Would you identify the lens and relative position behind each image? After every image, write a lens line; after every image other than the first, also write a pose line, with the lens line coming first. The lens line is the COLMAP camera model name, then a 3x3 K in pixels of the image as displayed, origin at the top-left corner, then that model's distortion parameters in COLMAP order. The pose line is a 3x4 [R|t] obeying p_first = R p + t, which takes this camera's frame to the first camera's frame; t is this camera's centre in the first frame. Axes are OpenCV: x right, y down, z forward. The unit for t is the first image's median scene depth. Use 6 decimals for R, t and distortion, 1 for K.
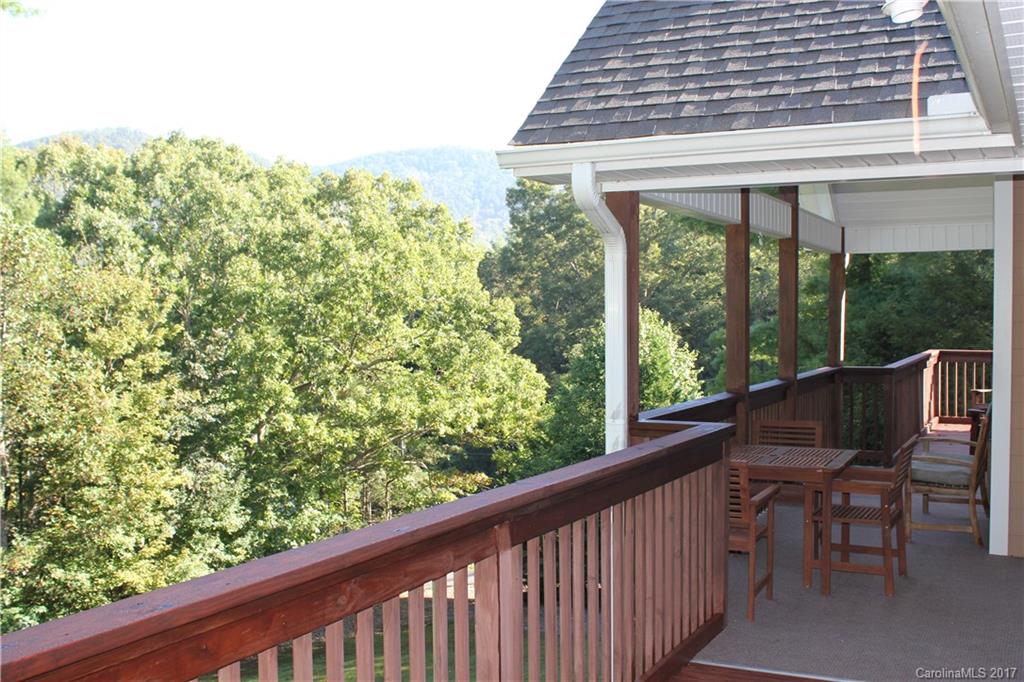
lens RADIAL K [[1083.5, 0, 510.6], [0, 1083.5, 344.4], [0, 0, 1]] dist [-0.043966, 0.000000]
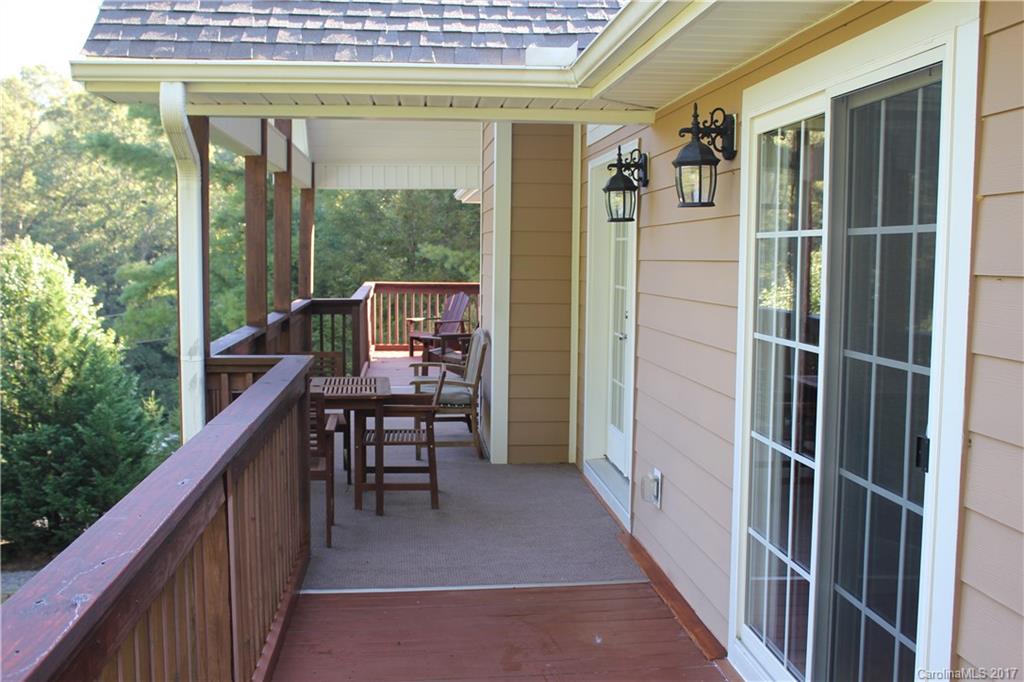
lens RADIAL K [[1083.5, 0, 481.5], [0, 1083.5, 336.7], [0, 0, 1]] dist [-0.043966, 0.000000]
pose [[0.854143, -0.035008, 0.518858, -0.143550], [0.007417, 0.998450, 0.055156, 0.001221], [-0.519985, -0.043263, 0.853079, 0.047051]]
